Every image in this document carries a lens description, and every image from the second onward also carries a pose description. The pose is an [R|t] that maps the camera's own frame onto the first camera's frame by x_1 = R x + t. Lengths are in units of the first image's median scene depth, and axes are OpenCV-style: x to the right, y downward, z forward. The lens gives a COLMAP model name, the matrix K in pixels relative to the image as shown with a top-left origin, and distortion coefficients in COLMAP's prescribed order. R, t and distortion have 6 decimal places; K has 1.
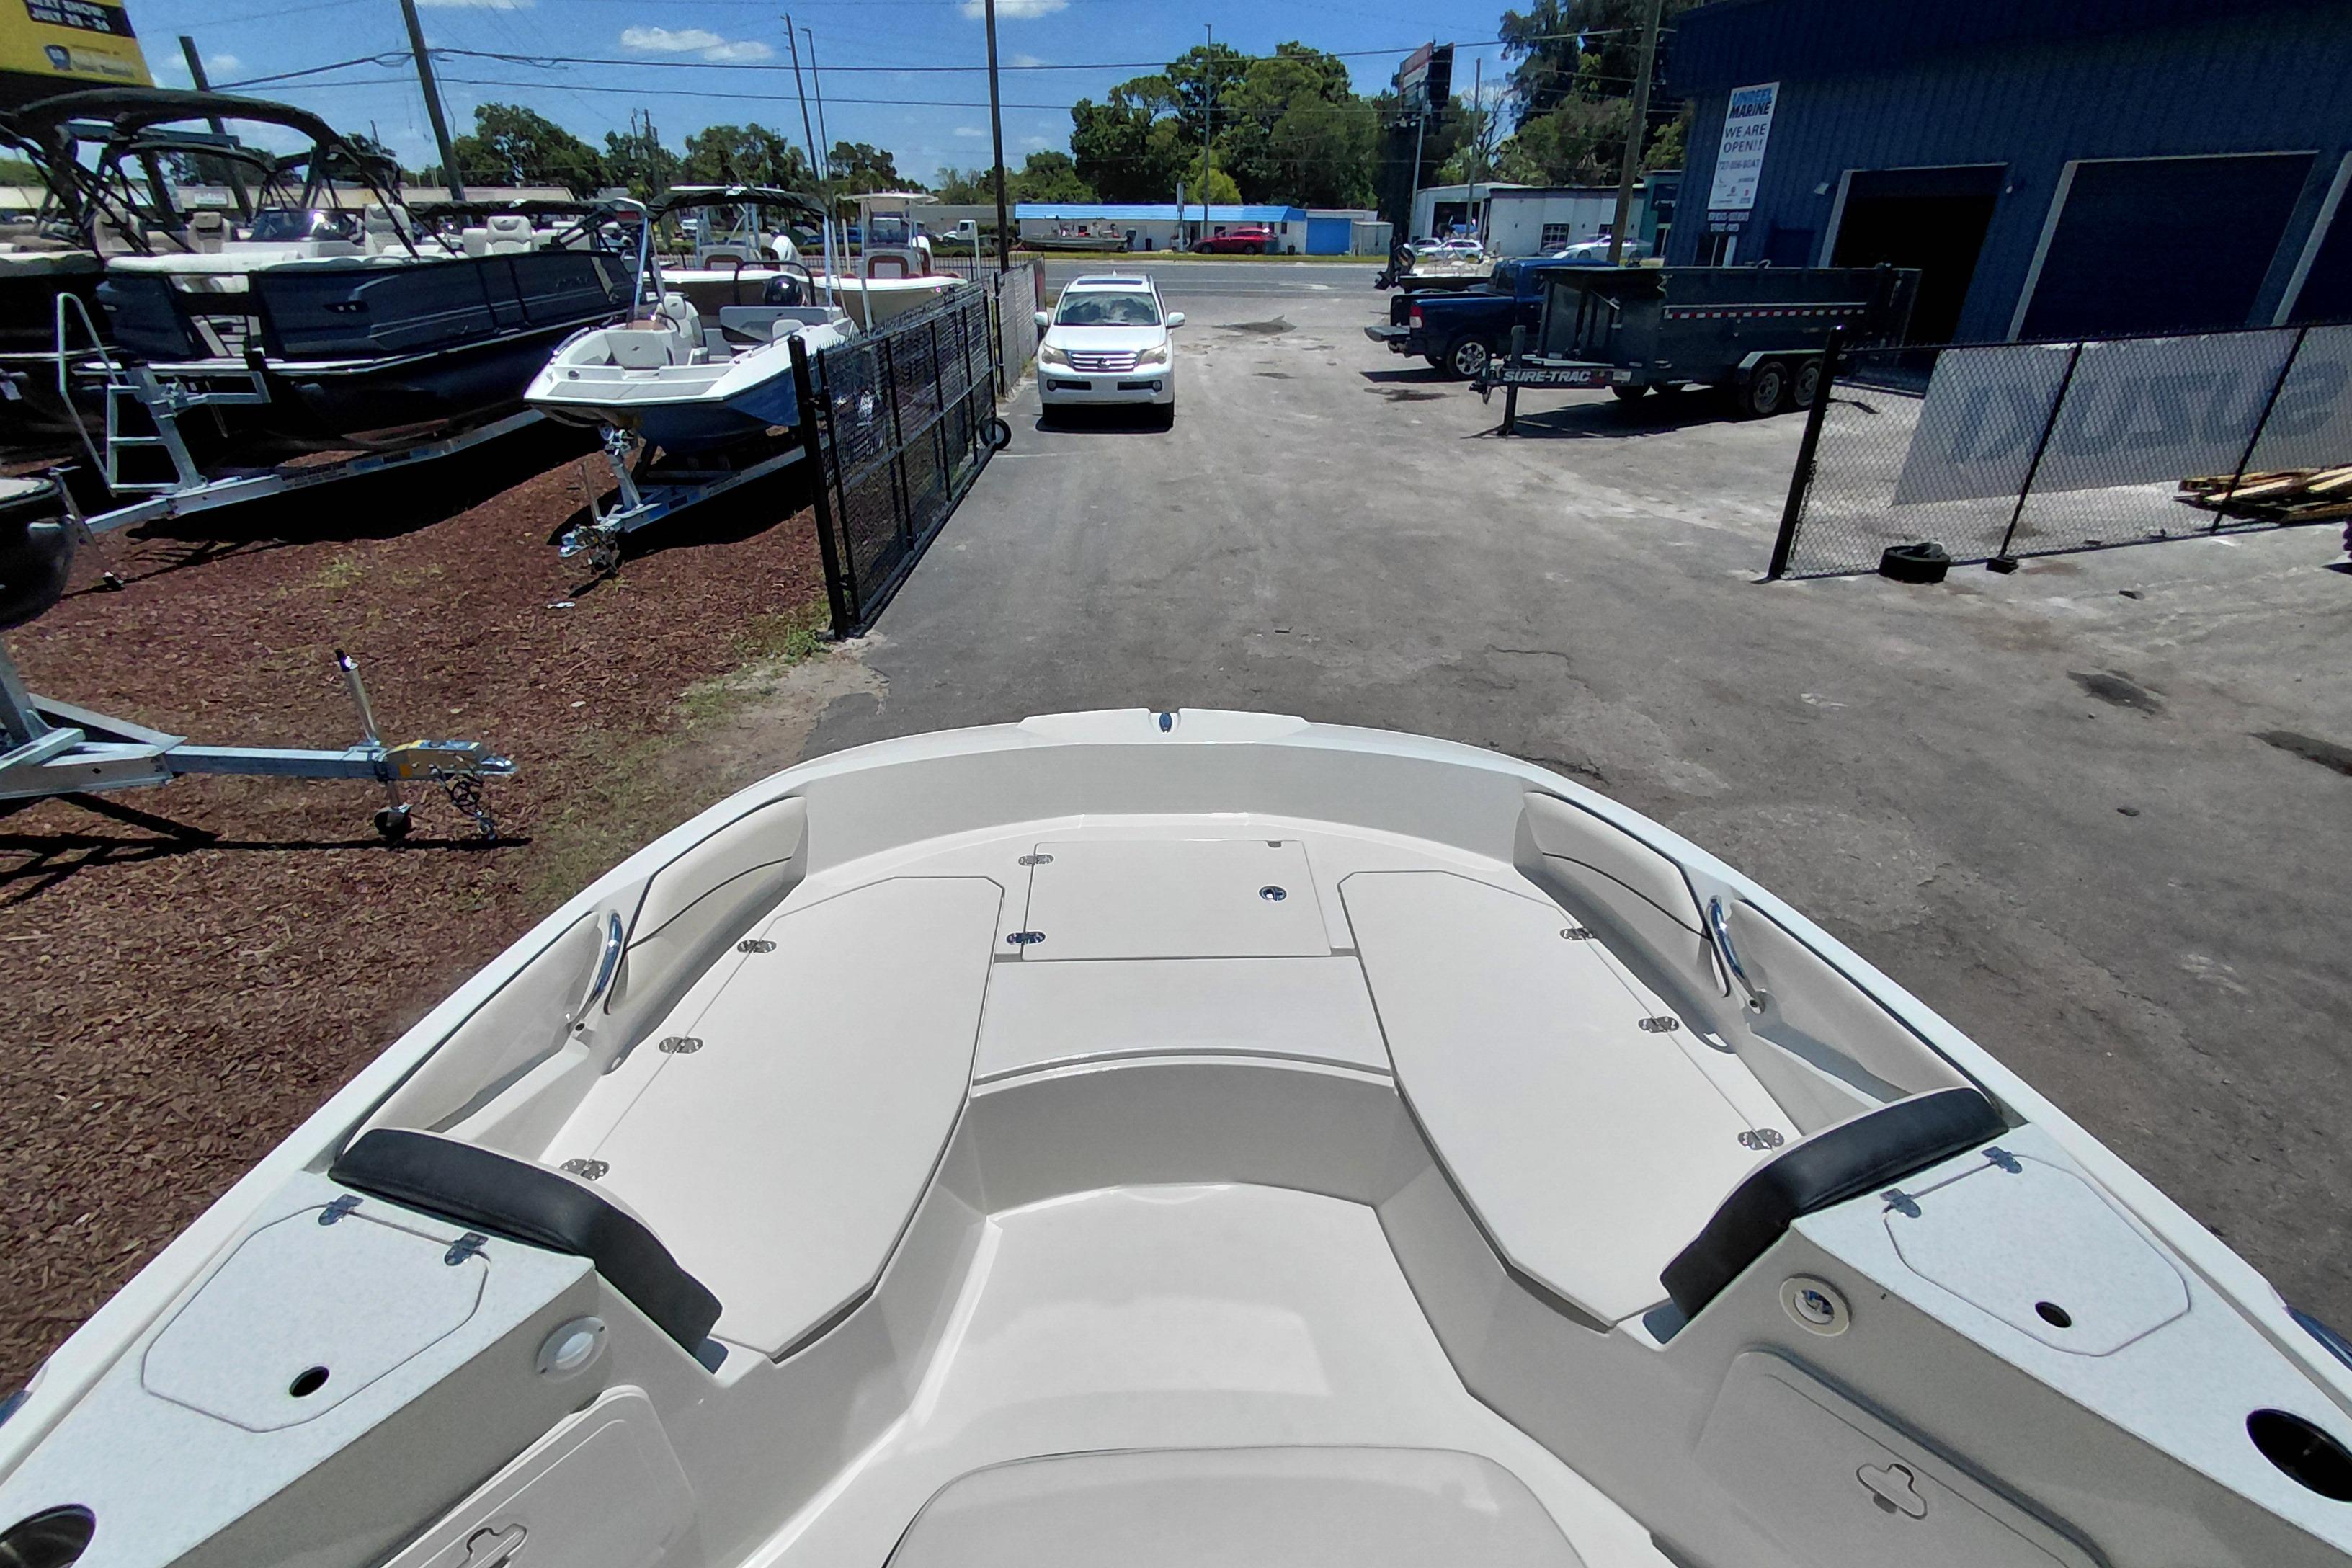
lens RADIAL K [[1096.4, 0, 1190.4], [0, 1096.4, 808.4], [0, 0, 1]] dist [-0.009711, 0.003510]
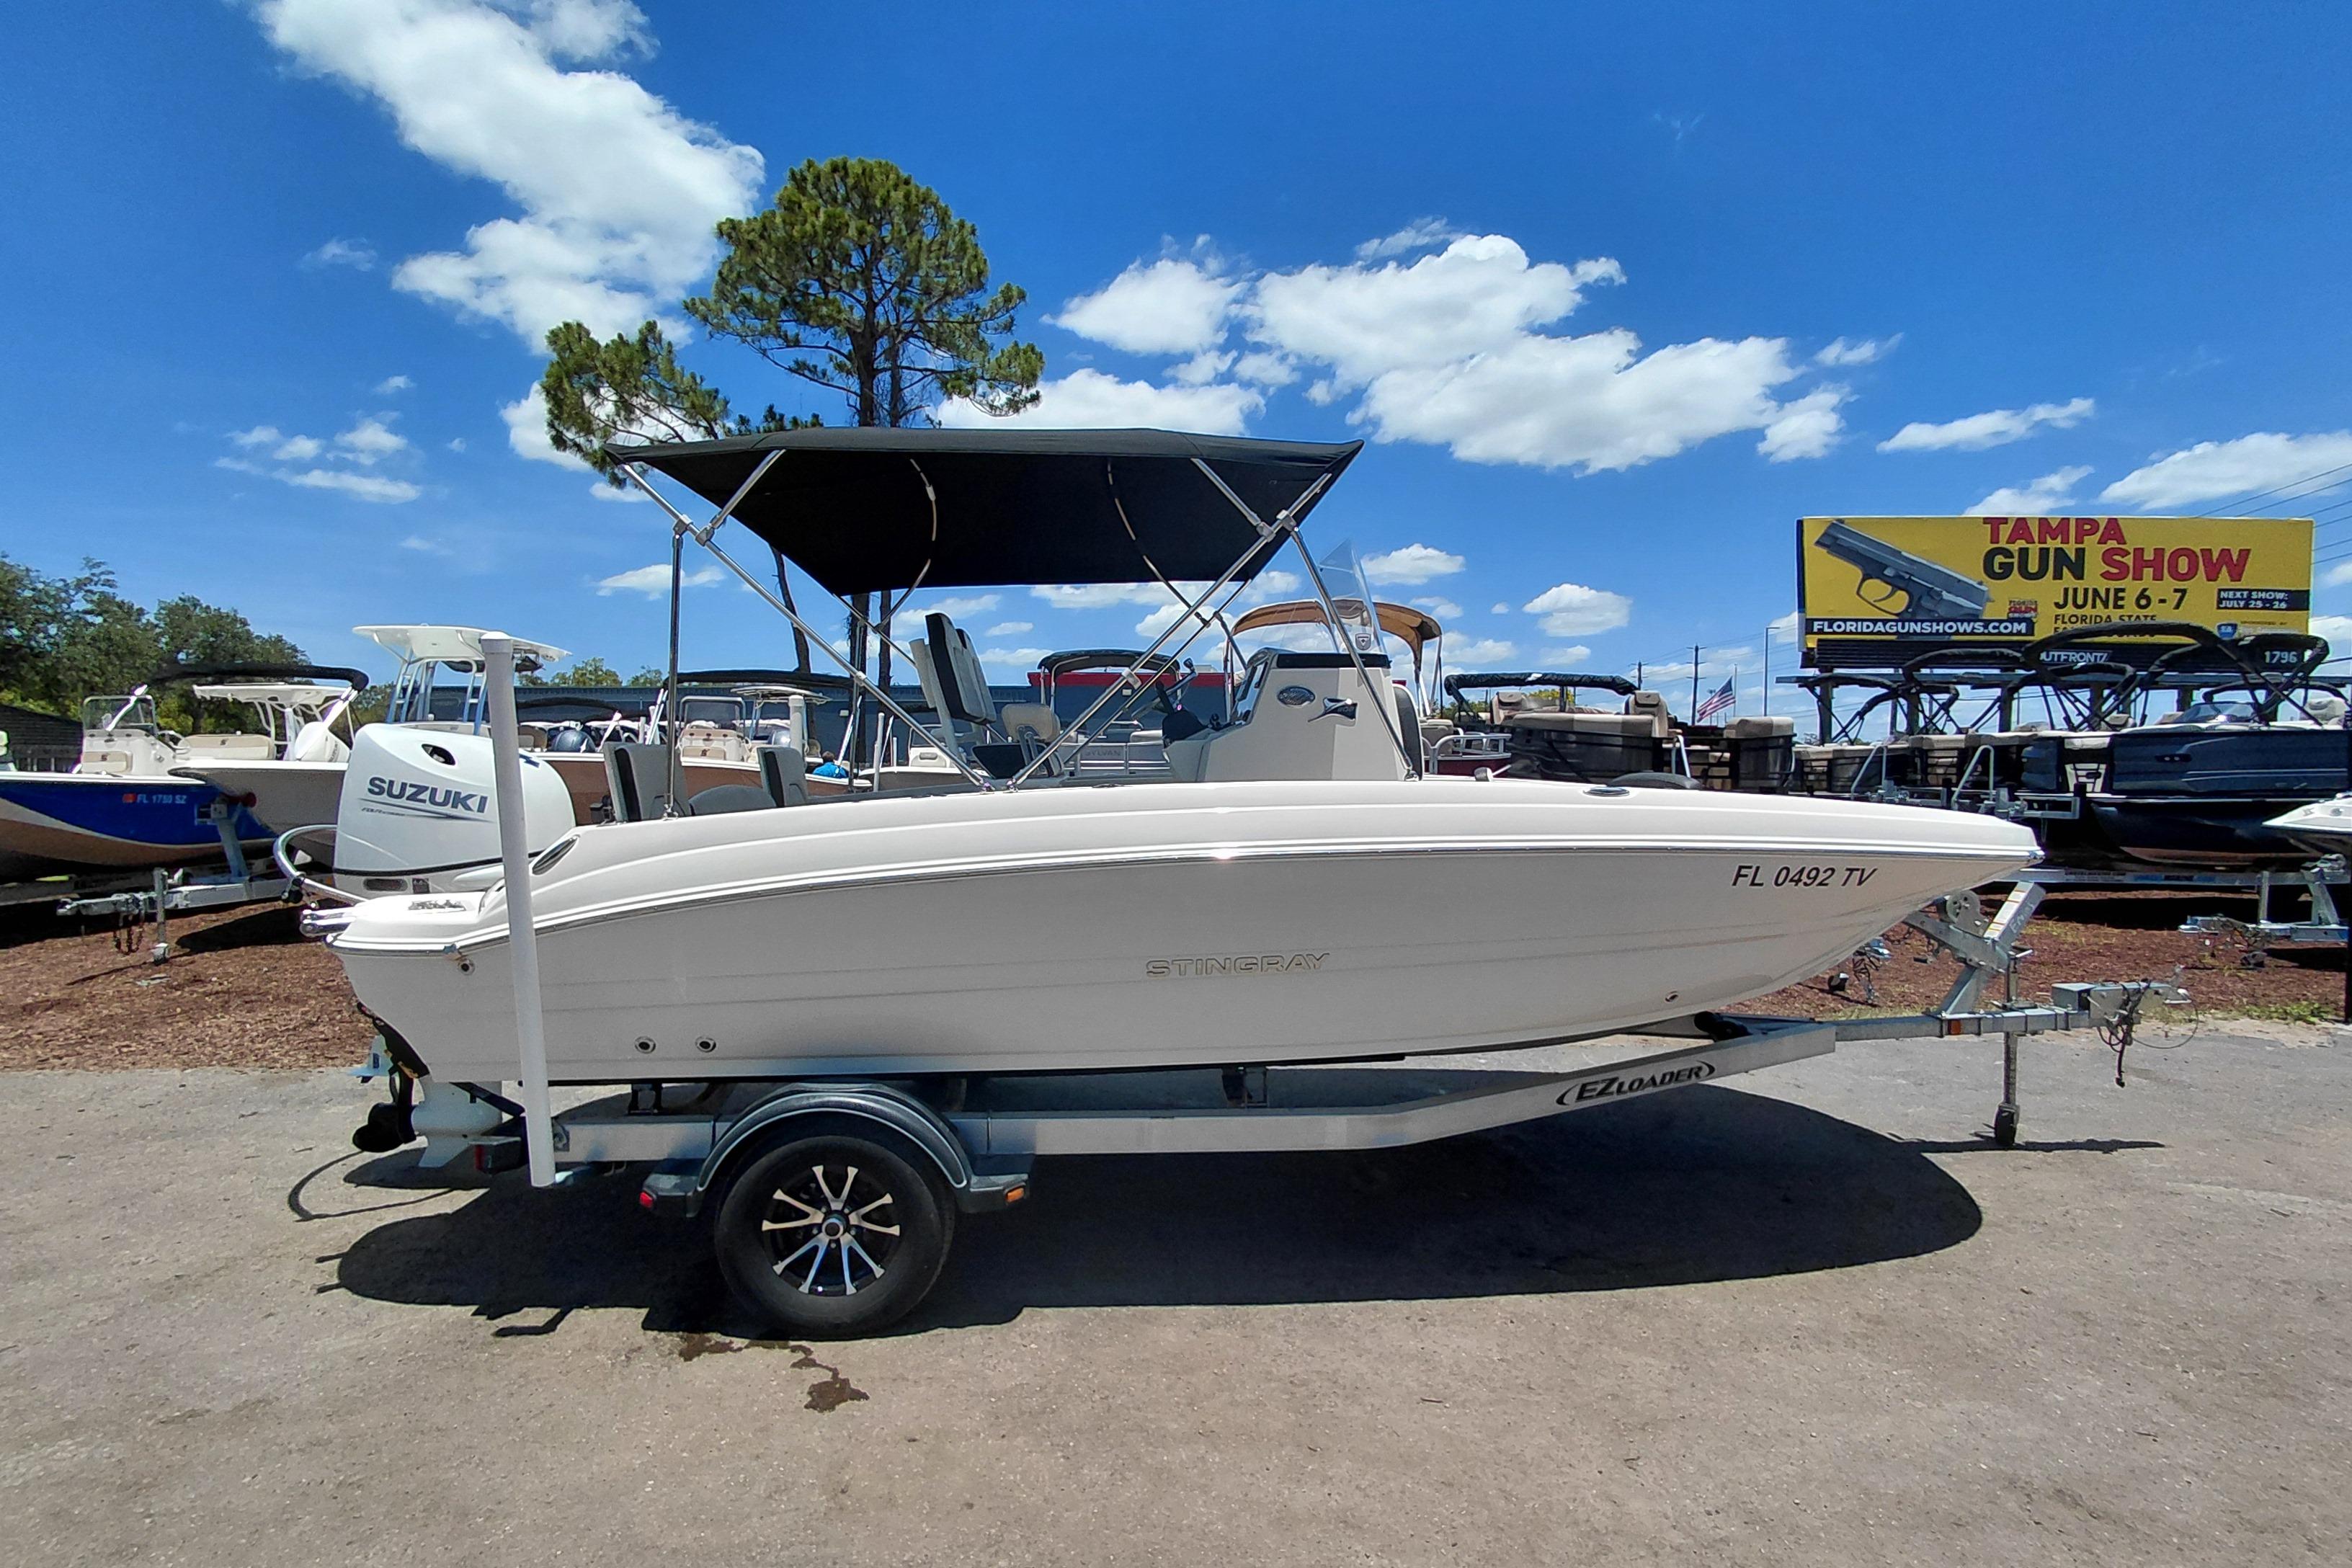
lens RADIAL K [[1096.4, 0, 1186.5], [0, 1096.4, 824.1], [0, 0, 1]] dist [-0.009711, 0.003510]
pose [[0.017490, 0.044108, -0.998874, 0.291712], [-0.484572, 0.874233, 0.030119, 0.076001], [0.874576, 0.483499, 0.036664, -0.004552]]
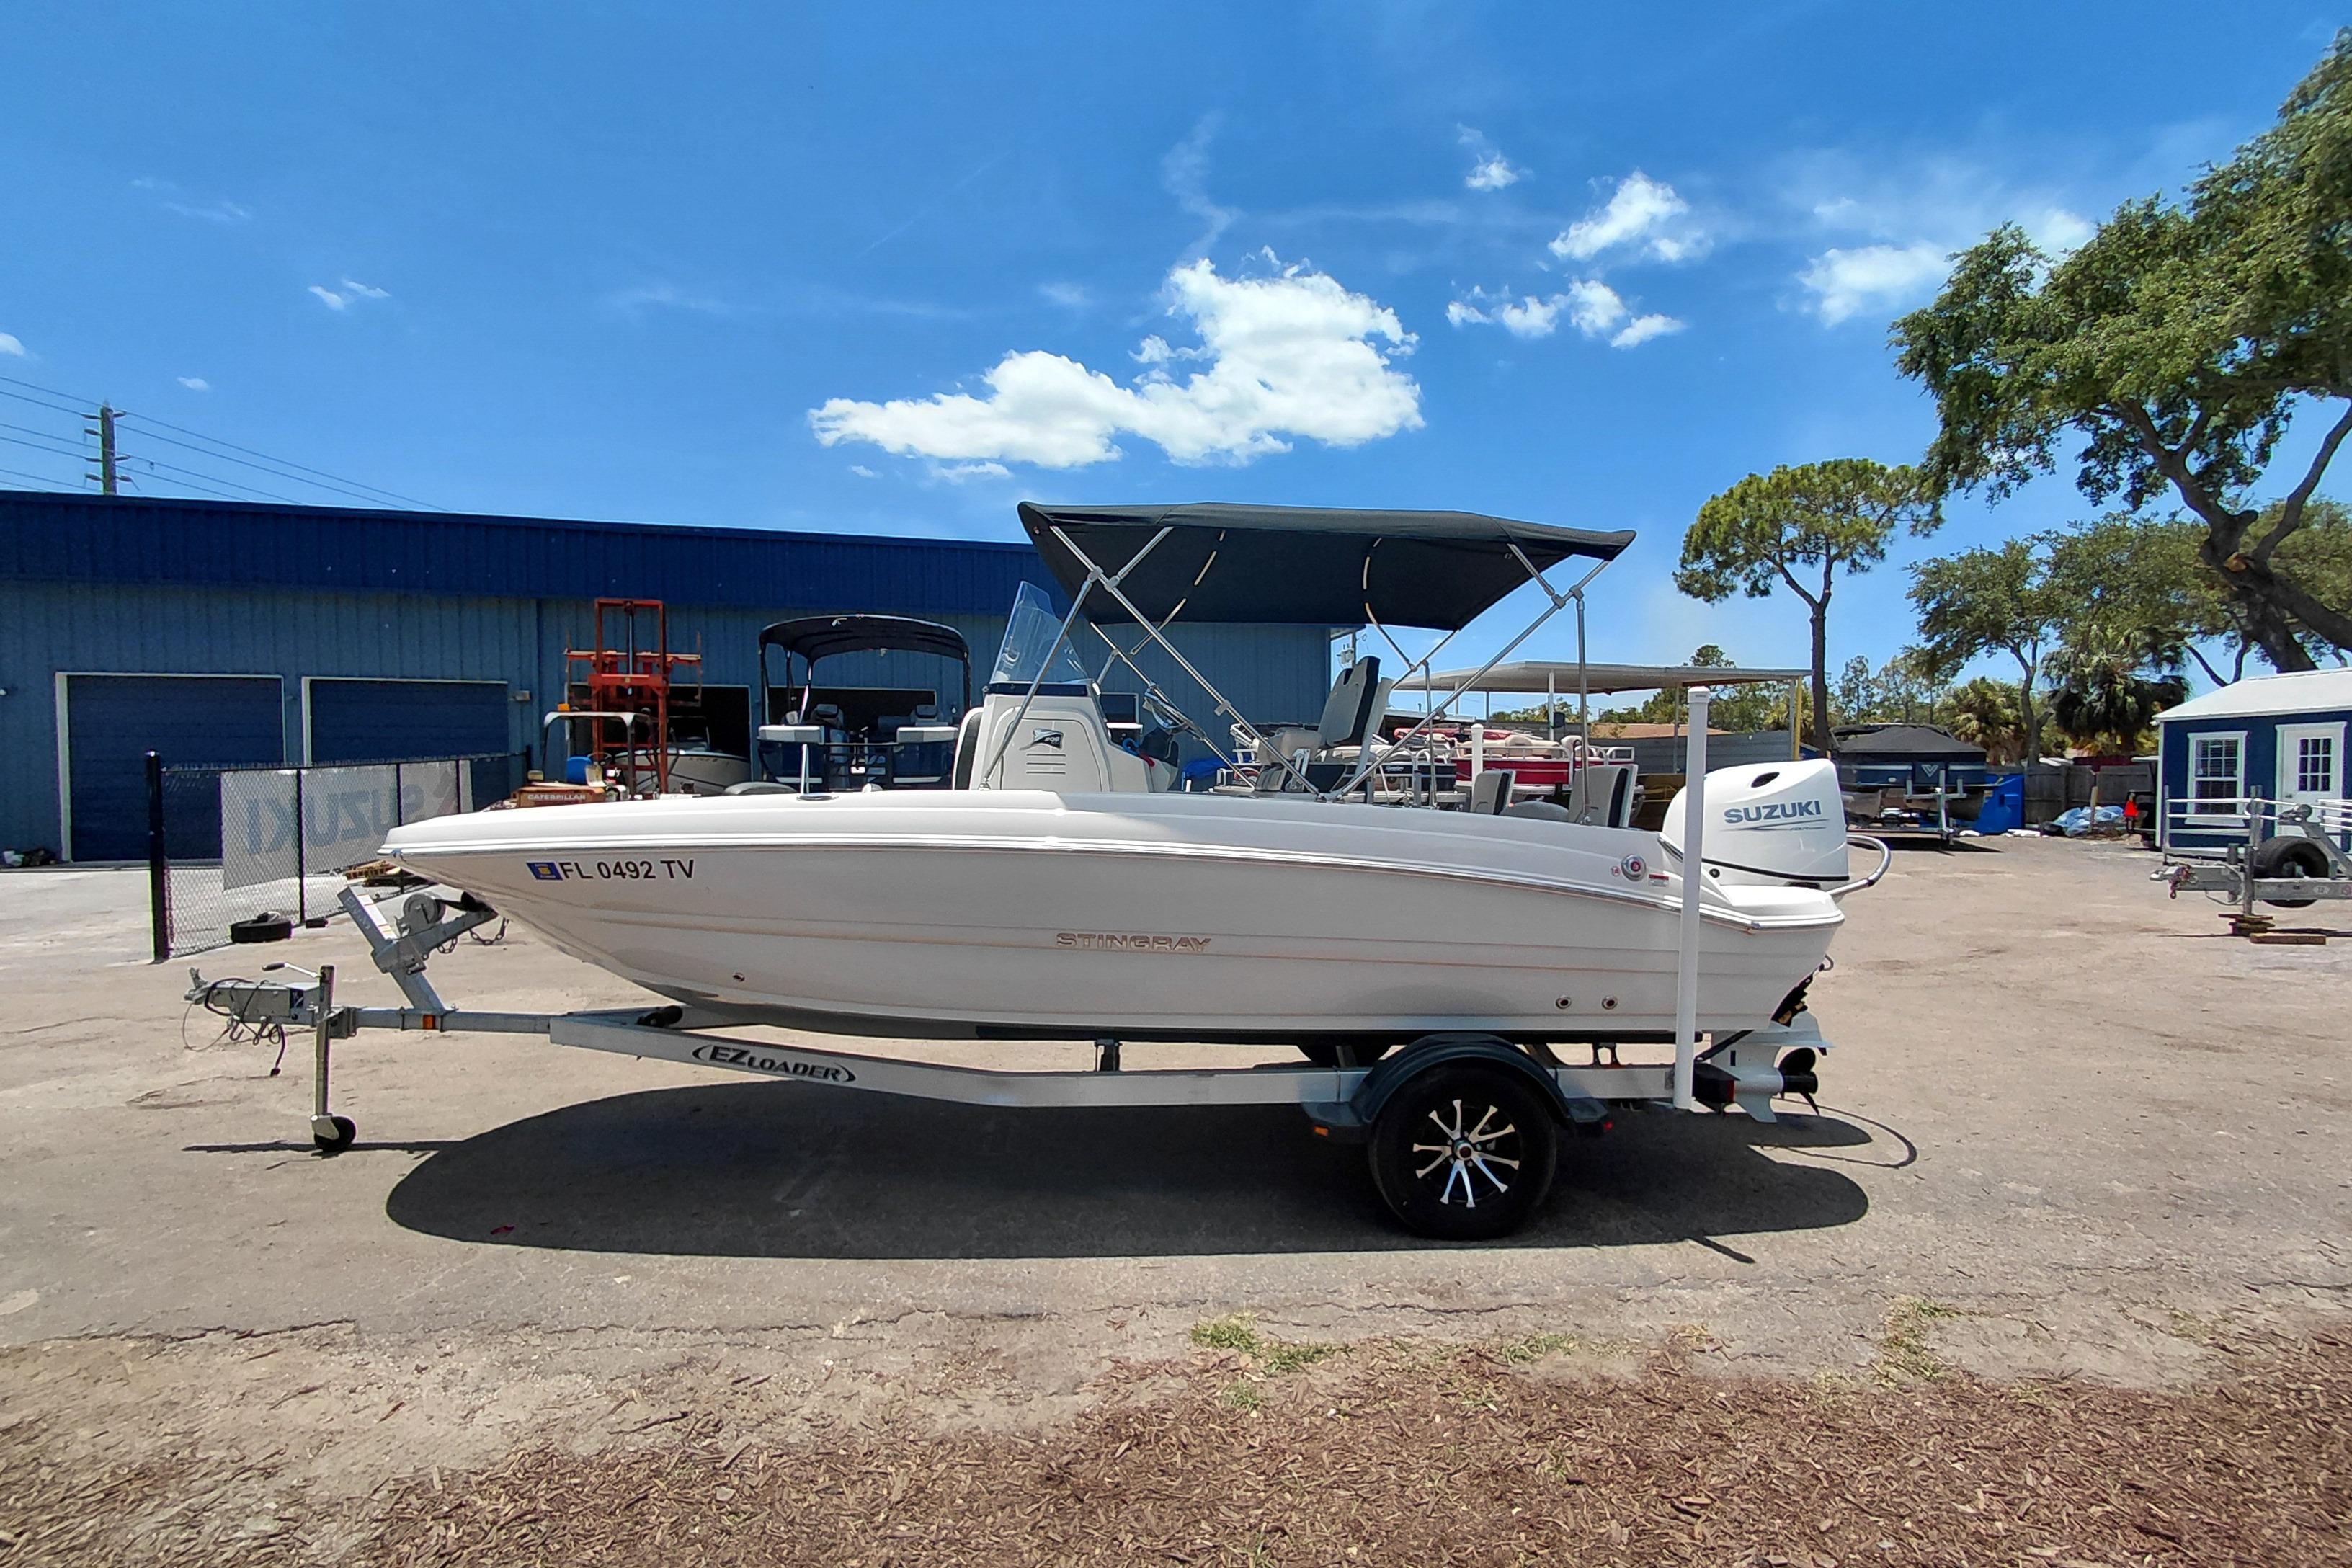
lens RADIAL K [[1096.4, 0, 1172.1], [0, 1096.4, 802.4], [0, 0, 1]] dist [-0.009711, 0.003510]
pose [[0.014573, -0.032179, 0.999376, -0.328796], [0.478990, 0.877563, 0.021272, 0.069624], [-0.877700, 0.478381, 0.028202, -0.010337]]
